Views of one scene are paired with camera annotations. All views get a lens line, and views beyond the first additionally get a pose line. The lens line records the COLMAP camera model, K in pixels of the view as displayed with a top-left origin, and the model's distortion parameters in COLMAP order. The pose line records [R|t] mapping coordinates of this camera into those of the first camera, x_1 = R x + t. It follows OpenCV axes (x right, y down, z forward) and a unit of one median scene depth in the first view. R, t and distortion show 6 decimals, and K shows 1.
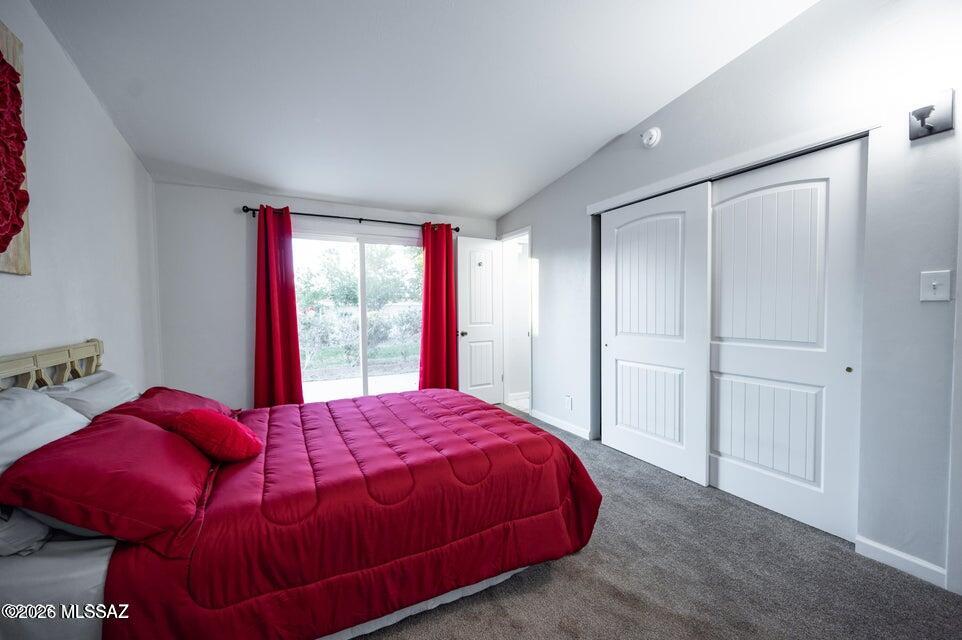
lens RADIAL K [[374.9, 0, 481.9], [0, 374.9, 322.8], [0, 0, 1]] dist [-0.001006, -0.000096]
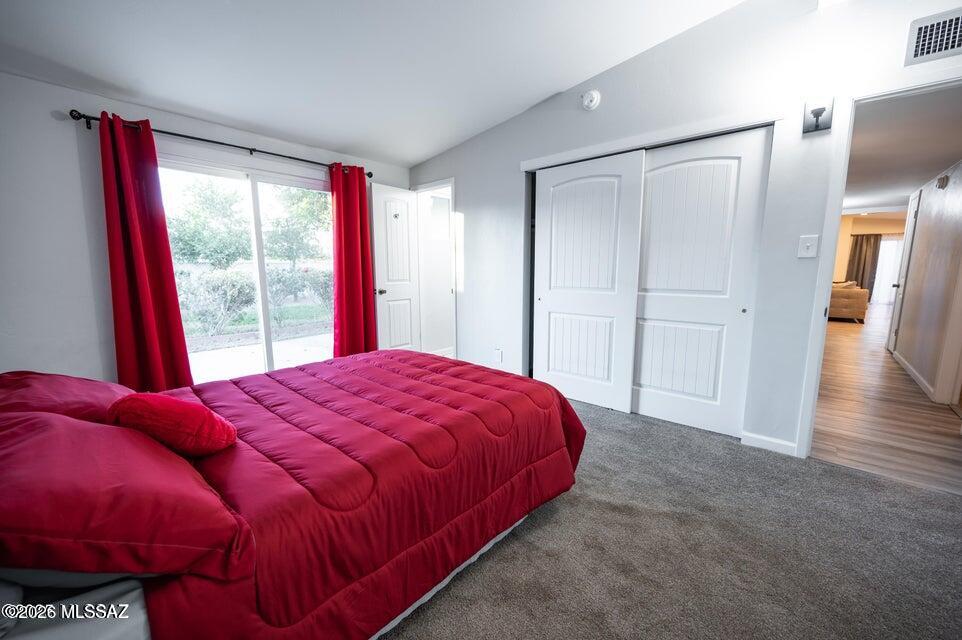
lens RADIAL K [[374.9, 0, 481.9], [0, 374.9, 322.8], [0, 0, 1]] dist [-0.001006, -0.000096]
pose [[0.936031, -0.044289, 0.349120, -0.305801], [0.007521, 0.994340, 0.105976, 0.018975], [-0.351838, -0.096571, 0.931066, 0.088057]]
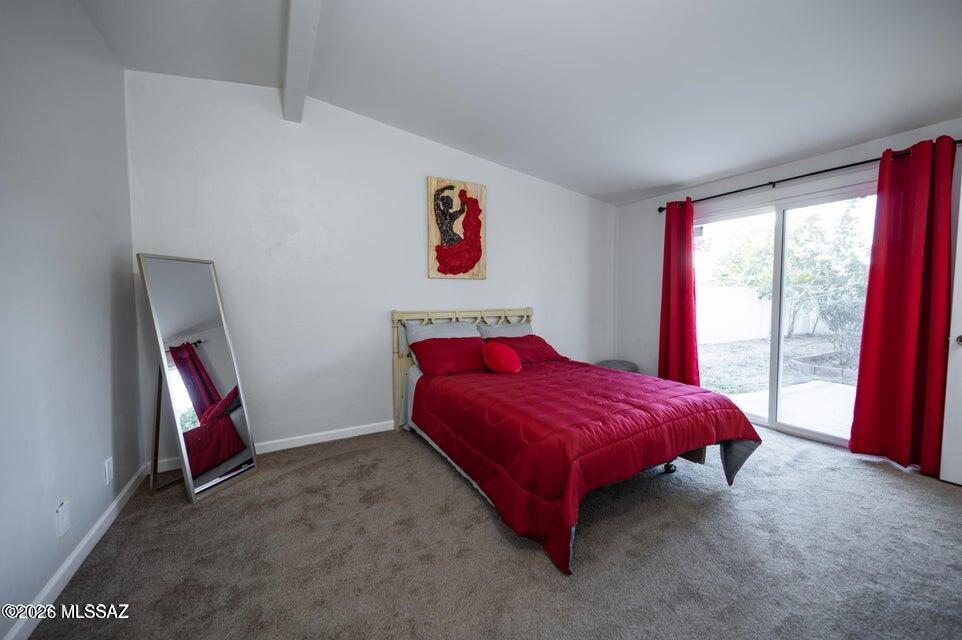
lens RADIAL K [[380.6, 0, 481.0], [0, 380.6, 320.0], [0, 0, 1]] dist [-0.001273, 0.000020]
pose [[0.011792, 0.068650, -0.997571, 0.983687], [-0.039070, 0.996910, 0.068143, -0.020051], [0.999167, 0.038172, 0.014438, 0.696808]]
